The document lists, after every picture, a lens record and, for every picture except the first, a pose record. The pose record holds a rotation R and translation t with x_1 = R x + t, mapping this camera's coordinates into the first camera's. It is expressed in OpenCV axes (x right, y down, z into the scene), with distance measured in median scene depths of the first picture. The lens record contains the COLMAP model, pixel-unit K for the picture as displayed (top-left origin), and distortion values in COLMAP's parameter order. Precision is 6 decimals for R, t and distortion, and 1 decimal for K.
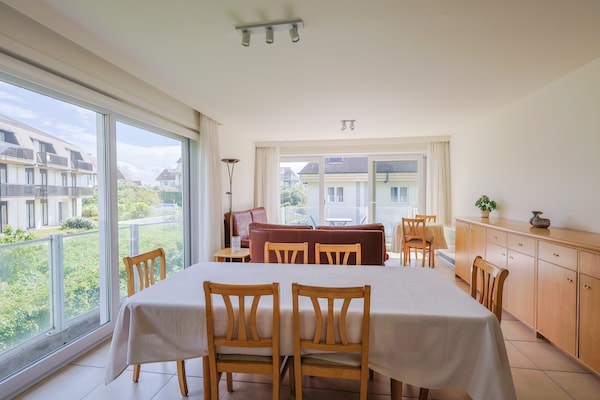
lens RADIAL K [[281.9, 0, 301.2], [0, 281.9, 200.5], [0, 0, 1]] dist [0.001179, 0.000299]
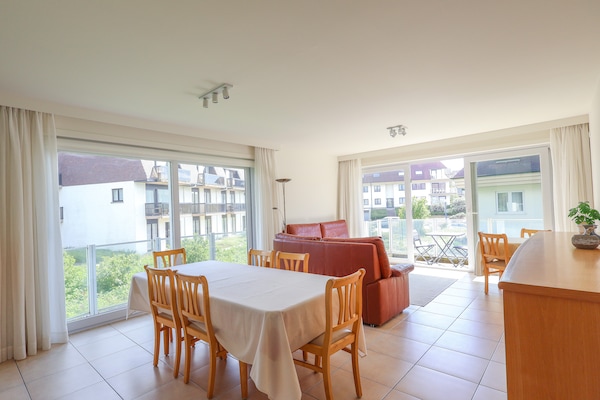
lens RADIAL K [[301.9, 0, 298.2], [0, 301.9, 202.8], [0, 0, 1]] dist [-0.000067, 0.000545]
pose [[0.837618, -0.036133, -0.545060, 0.321848], [0.019762, 0.999161, -0.035867, -0.001791], [0.545899, 0.019271, 0.837629, -0.005263]]
